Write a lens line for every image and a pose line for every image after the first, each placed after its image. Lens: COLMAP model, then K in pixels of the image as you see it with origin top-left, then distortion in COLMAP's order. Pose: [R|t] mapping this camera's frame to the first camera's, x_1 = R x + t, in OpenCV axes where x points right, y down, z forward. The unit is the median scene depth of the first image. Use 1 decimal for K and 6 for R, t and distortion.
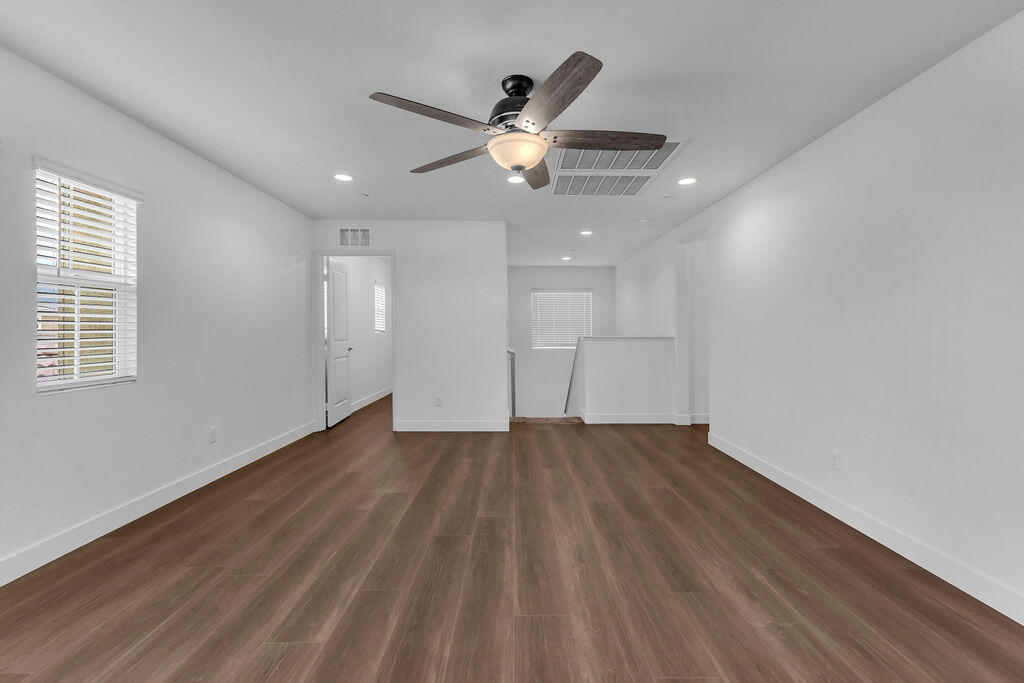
lens RADIAL K [[445.8, 0, 515.2], [0, 445.8, 329.9], [0, 0, 1]] dist [0.006508, -0.000203]
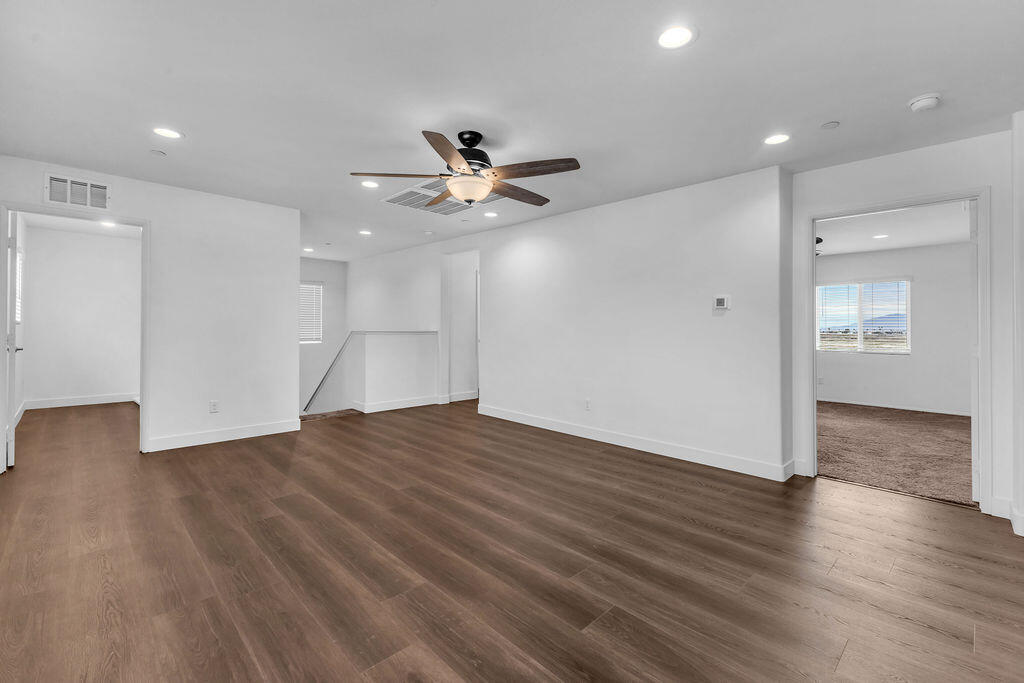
lens RADIAL K [[445.8, 0, 515.2], [0, 445.8, 329.9], [0, 0, 1]] dist [0.006508, -0.000203]
pose [[0.722490, 0.003160, 0.691374, -0.660275], [-0.013478, 0.999864, 0.009515, -0.005784], [-0.691250, -0.016193, 0.722434, -0.025544]]
